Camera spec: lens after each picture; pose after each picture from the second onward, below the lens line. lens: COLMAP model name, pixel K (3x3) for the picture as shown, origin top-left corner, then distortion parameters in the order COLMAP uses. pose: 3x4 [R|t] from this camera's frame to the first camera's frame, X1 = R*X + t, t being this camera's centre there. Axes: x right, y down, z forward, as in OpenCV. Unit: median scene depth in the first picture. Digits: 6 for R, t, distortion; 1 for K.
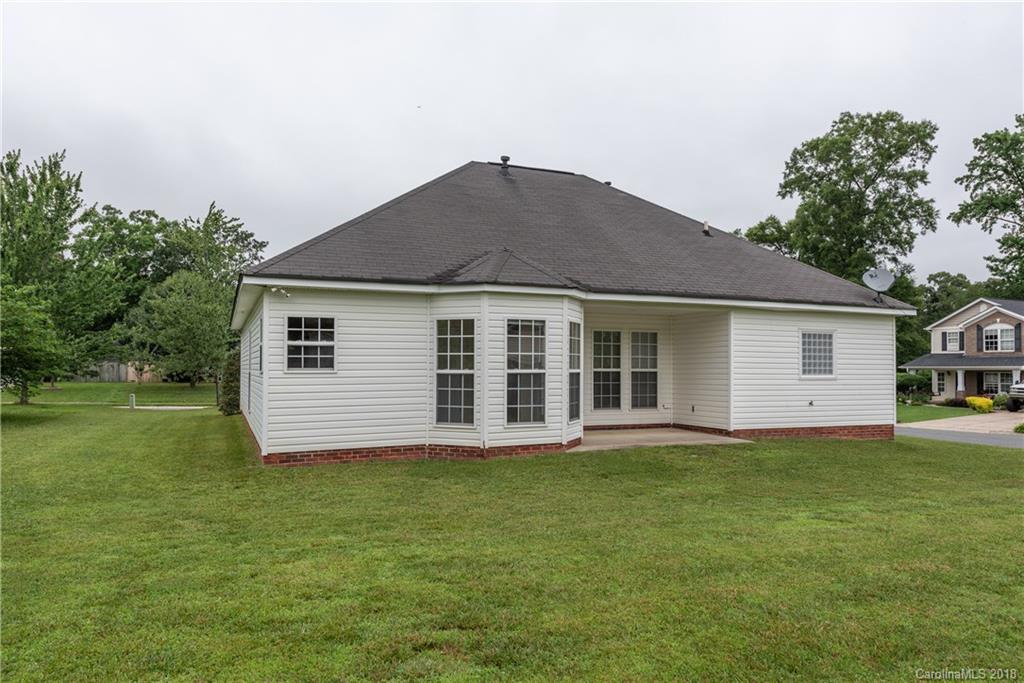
lens RADIAL K [[701.2, 0, 508.1], [0, 701.2, 345.7], [0, 0, 1]] dist [0.013822, 0.001186]
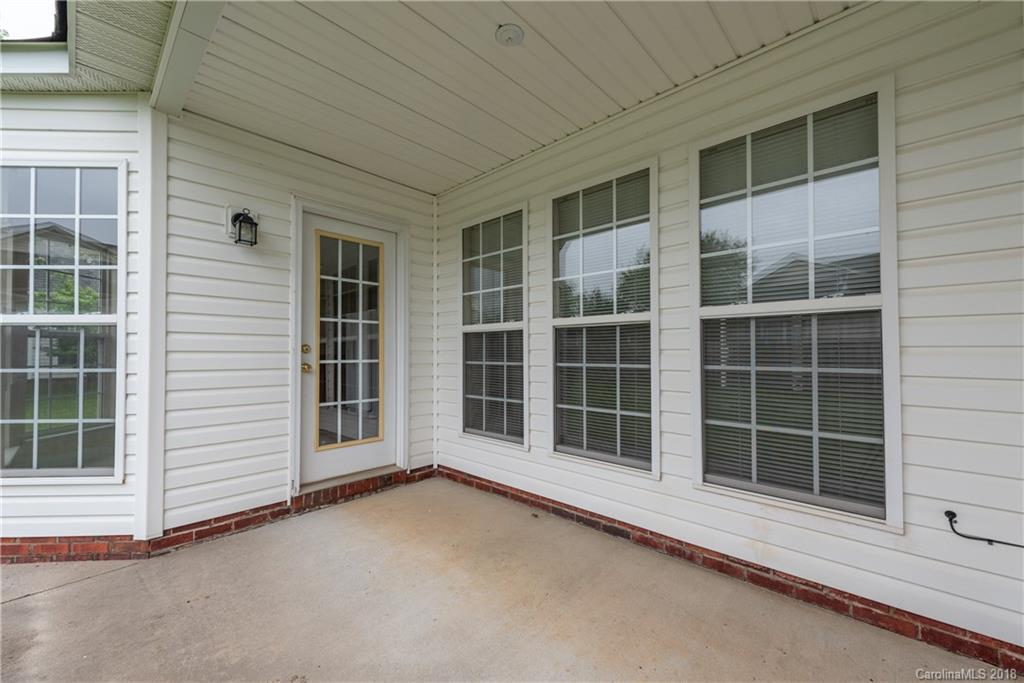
lens RADIAL K [[407.2, 0, 513.3], [0, 407.2, 346.2], [0, 0, 1]] dist [0.012369, -0.000146]
pose [[0.399999, -0.019608, -0.916306, 0.285729], [0.034158, 0.999395, -0.006476, 0.046419], [0.915879, -0.028709, 0.400427, 0.920640]]
